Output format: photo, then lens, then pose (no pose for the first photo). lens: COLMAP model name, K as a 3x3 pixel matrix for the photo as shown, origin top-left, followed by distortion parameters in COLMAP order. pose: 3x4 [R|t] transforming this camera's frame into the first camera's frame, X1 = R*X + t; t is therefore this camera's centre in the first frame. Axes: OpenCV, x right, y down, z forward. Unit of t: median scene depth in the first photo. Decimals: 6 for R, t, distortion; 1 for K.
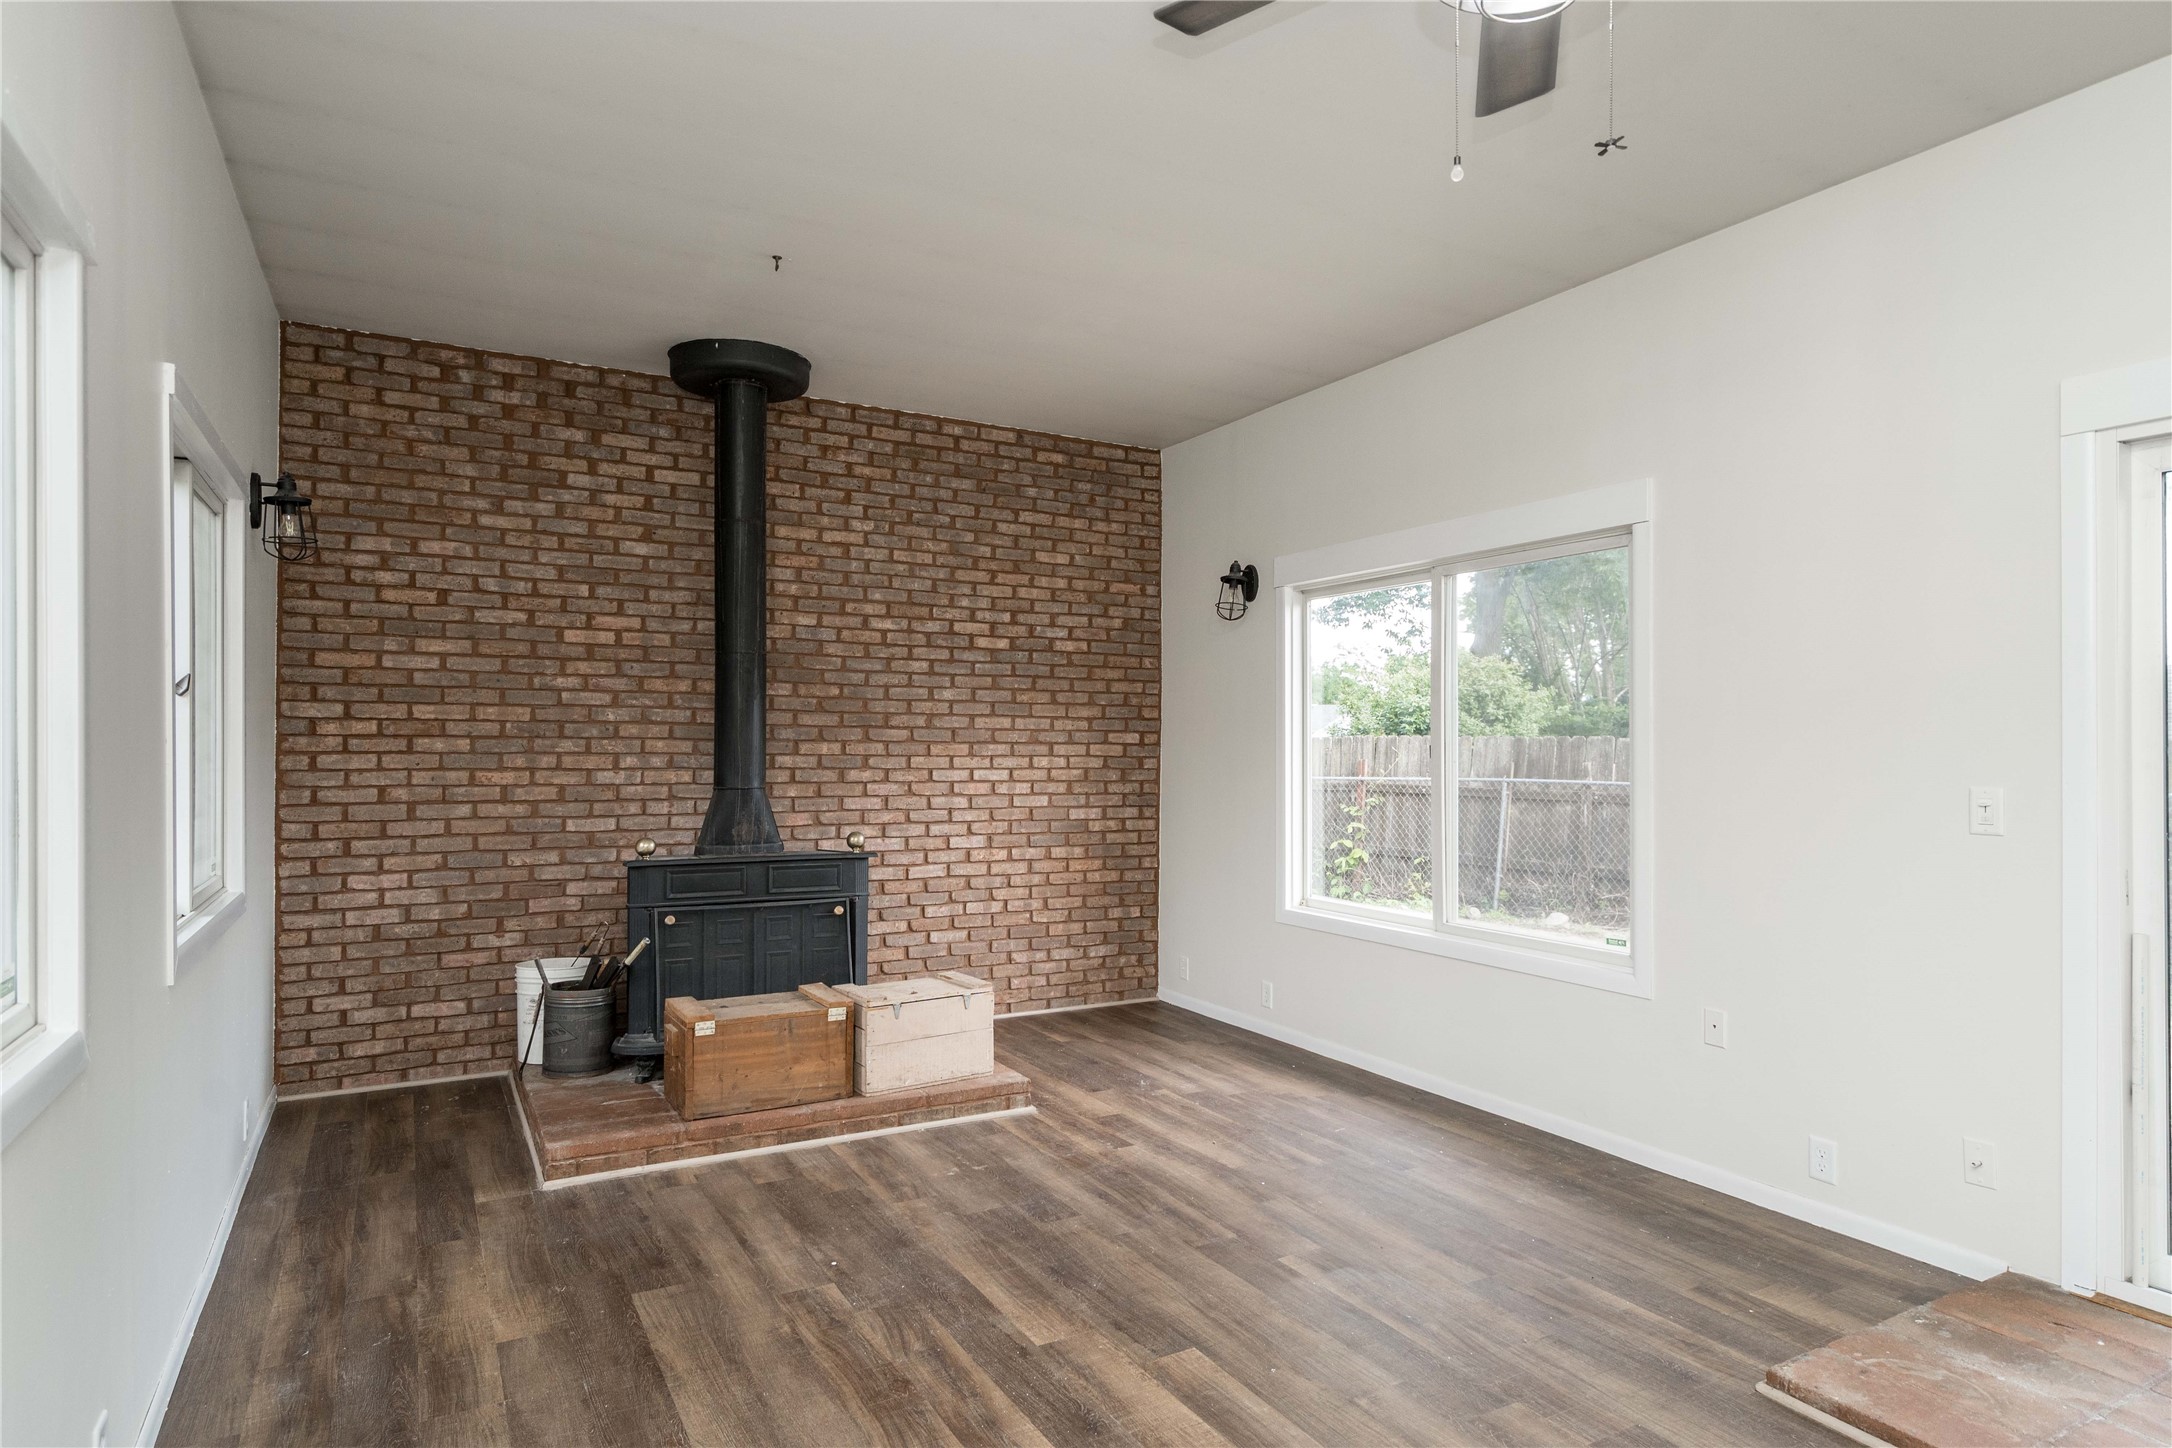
lens RADIAL K [[1214.9, 0, 1082.5], [0, 1214.9, 733.0], [0, 0, 1]] dist [0.005015, 0.000155]
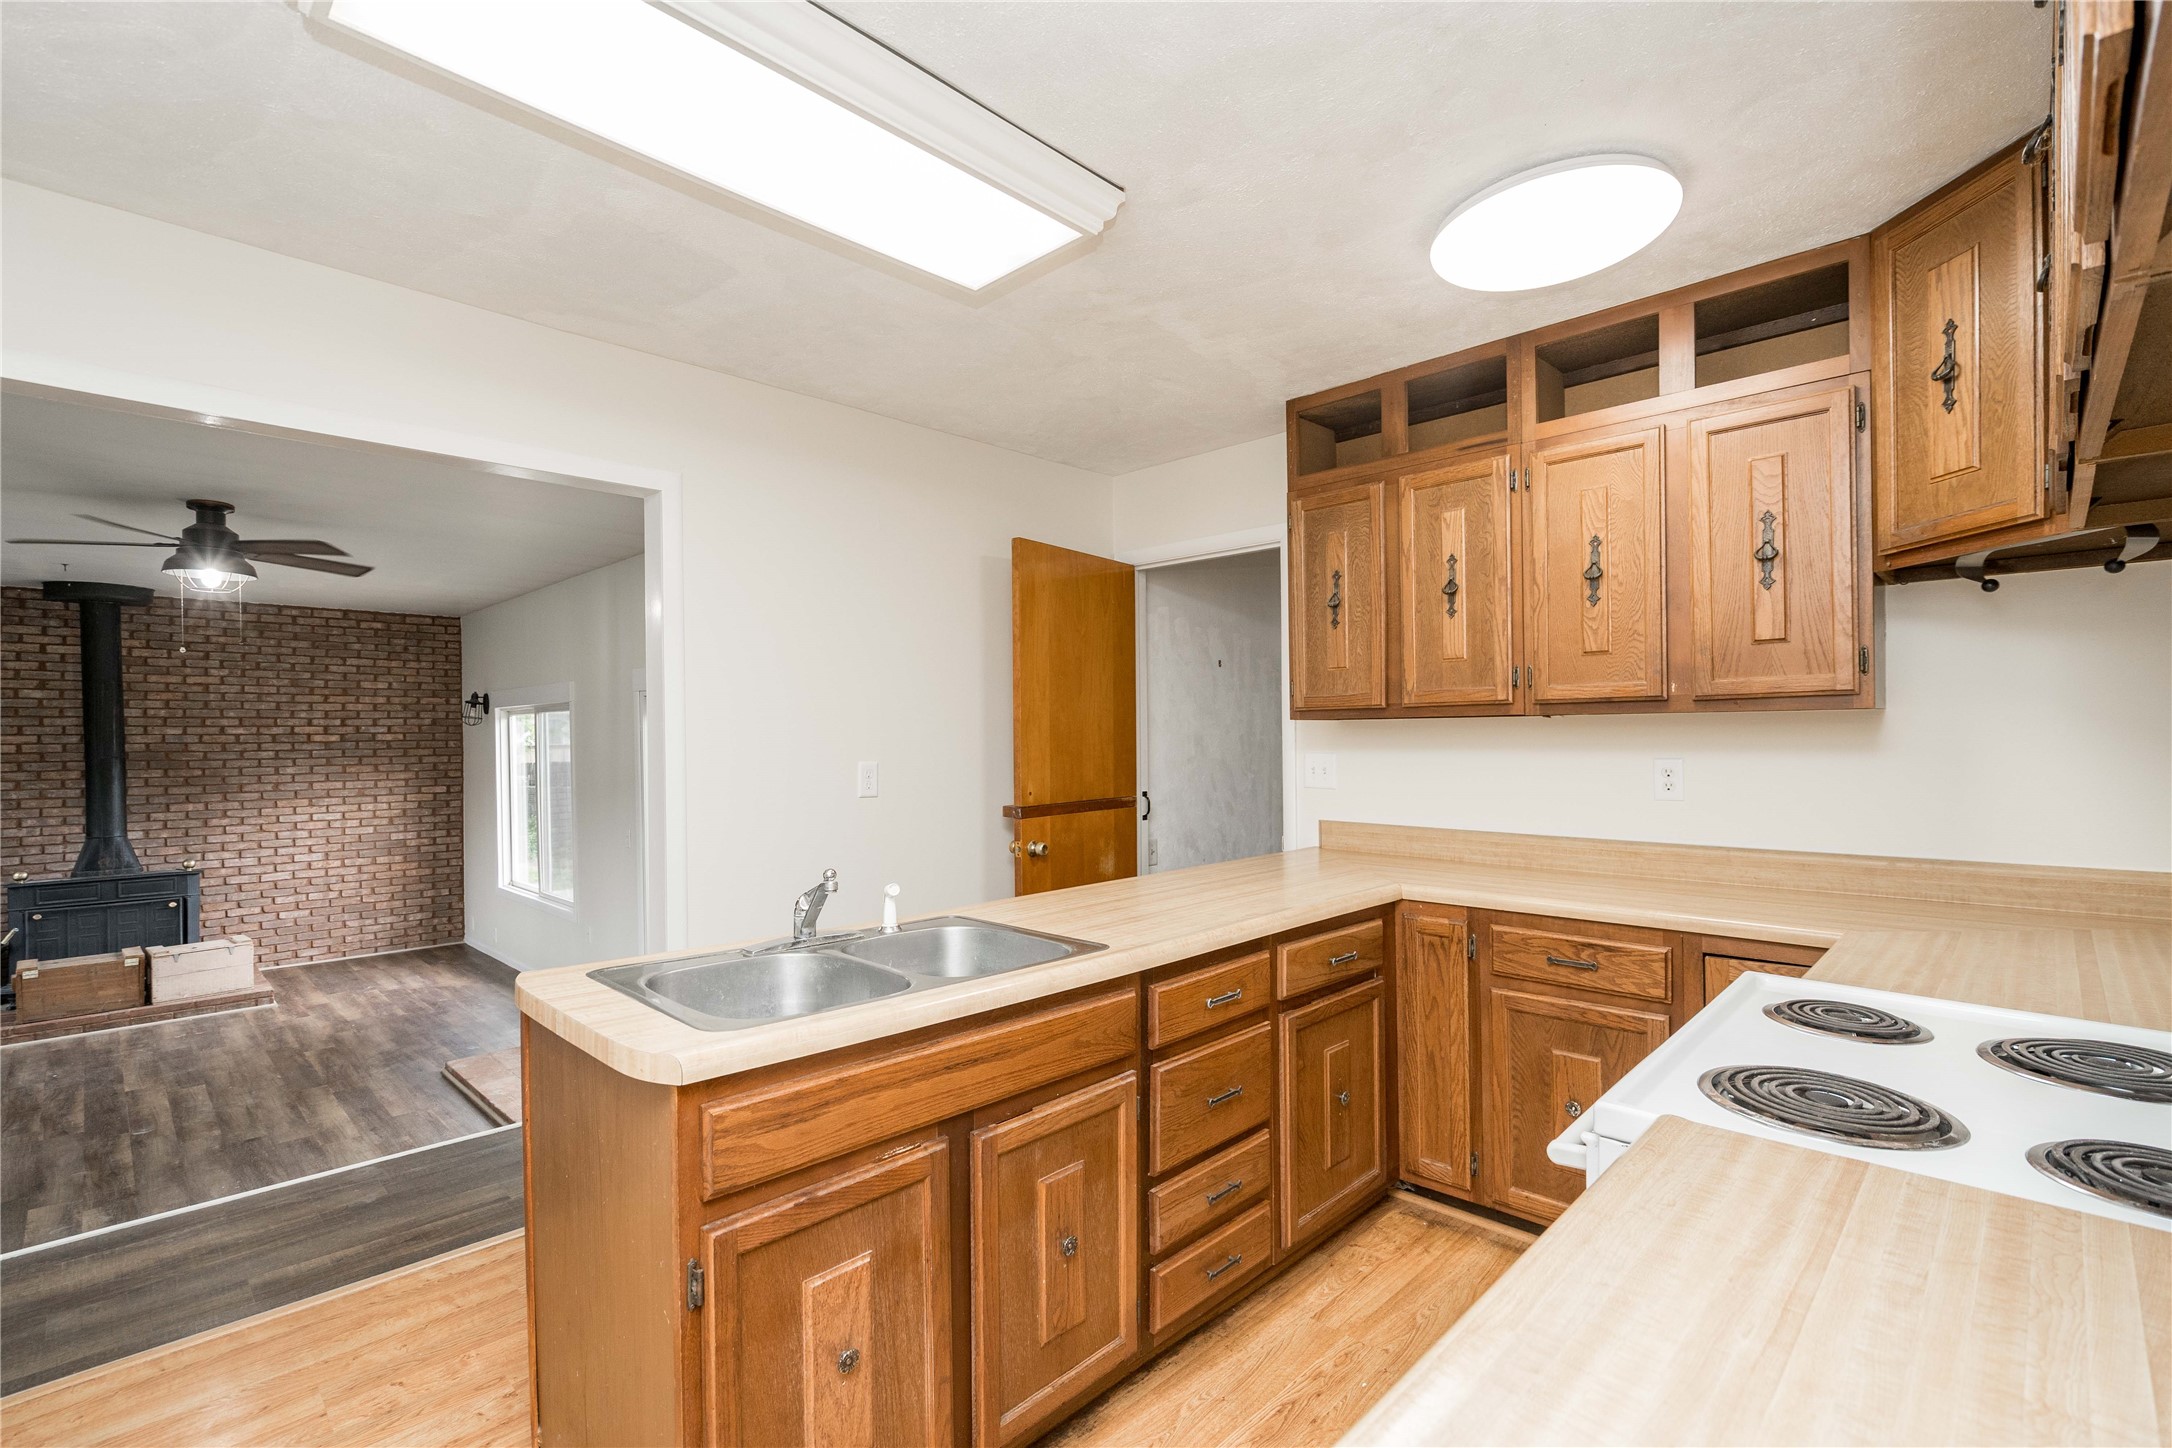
lens RADIAL K [[998.1, 0, 1086.3], [0, 998.1, 733.0], [0, 0, 1]] dist [0.003033, 0.000351]
pose [[0.962130, -0.016473, 0.272094, 0.583096], [0.013856, 0.999837, 0.011534, -0.085717], [-0.272240, -0.007327, 0.962202, -0.640190]]
